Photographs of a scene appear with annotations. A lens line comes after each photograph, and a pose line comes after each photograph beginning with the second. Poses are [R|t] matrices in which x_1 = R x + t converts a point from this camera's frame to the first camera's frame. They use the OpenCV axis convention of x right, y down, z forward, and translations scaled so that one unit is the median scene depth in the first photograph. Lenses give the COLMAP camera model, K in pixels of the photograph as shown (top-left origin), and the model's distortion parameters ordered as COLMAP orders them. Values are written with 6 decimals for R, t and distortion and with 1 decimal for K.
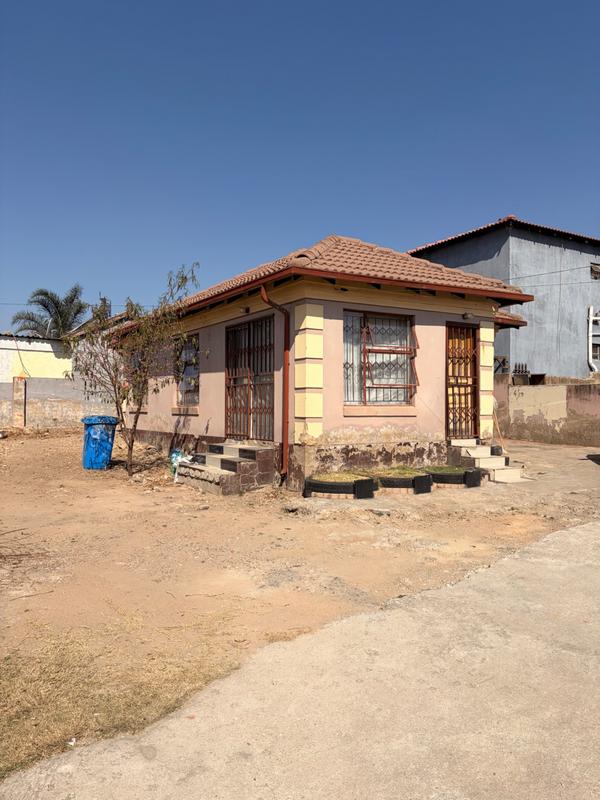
lens RADIAL K [[605.1, 0, 300.7], [0, 605.1, 402.0], [0, 0, 1]] dist [0.056640, -0.056249]
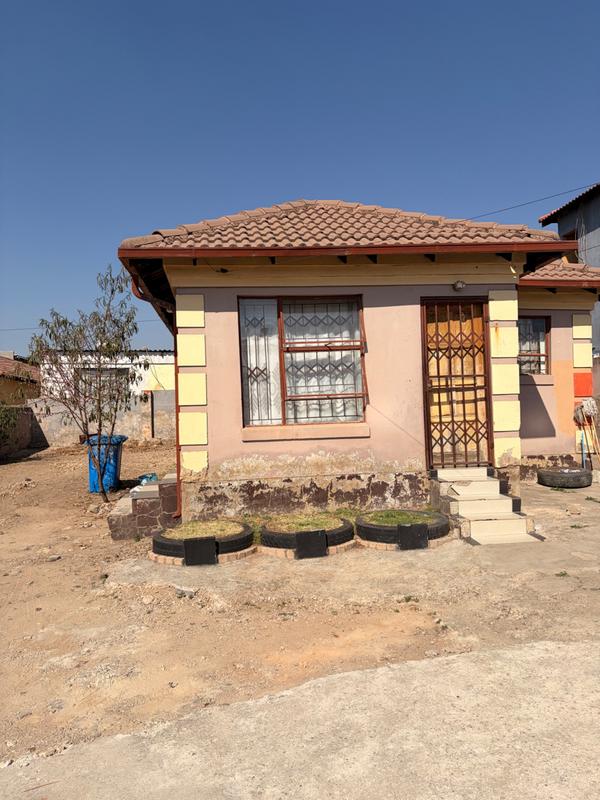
lens RADIAL K [[605.1, 0, 305.5], [0, 605.1, 399.3], [0, 0, 1]] dist [0.056640, -0.056249]
pose [[0.911168, -0.036470, -0.410418, 0.415666], [0.037355, 0.999285, -0.005865, -0.019218], [0.410338, -0.009988, 0.911879, 0.332893]]
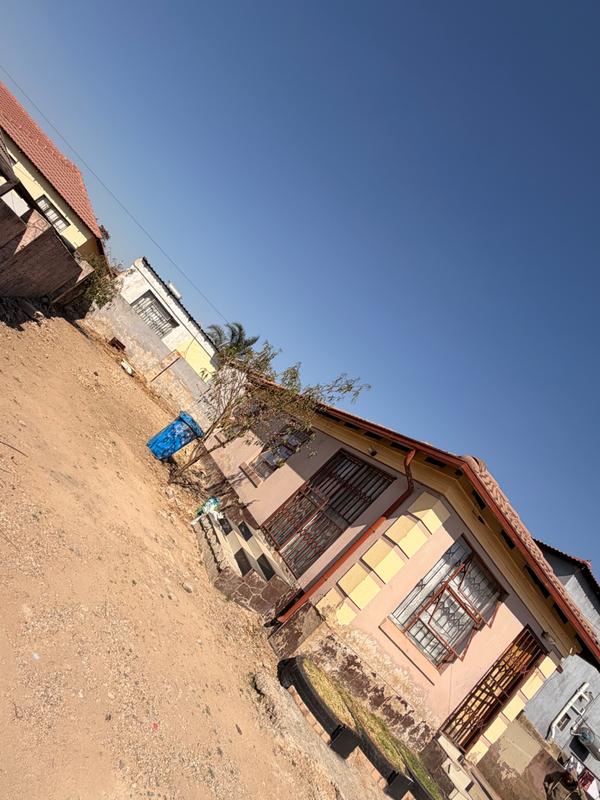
lens RADIAL K [[444.1, 0, 296.5], [0, 444.1, 394.8], [0, 0, 1]] dist [-0.014338, 0.000619]
pose [[0.691876, 0.692811, -0.203276, -0.098125], [-0.721776, 0.670926, -0.169991, -0.005289], [0.018612, 0.264332, 0.964252, 0.300425]]
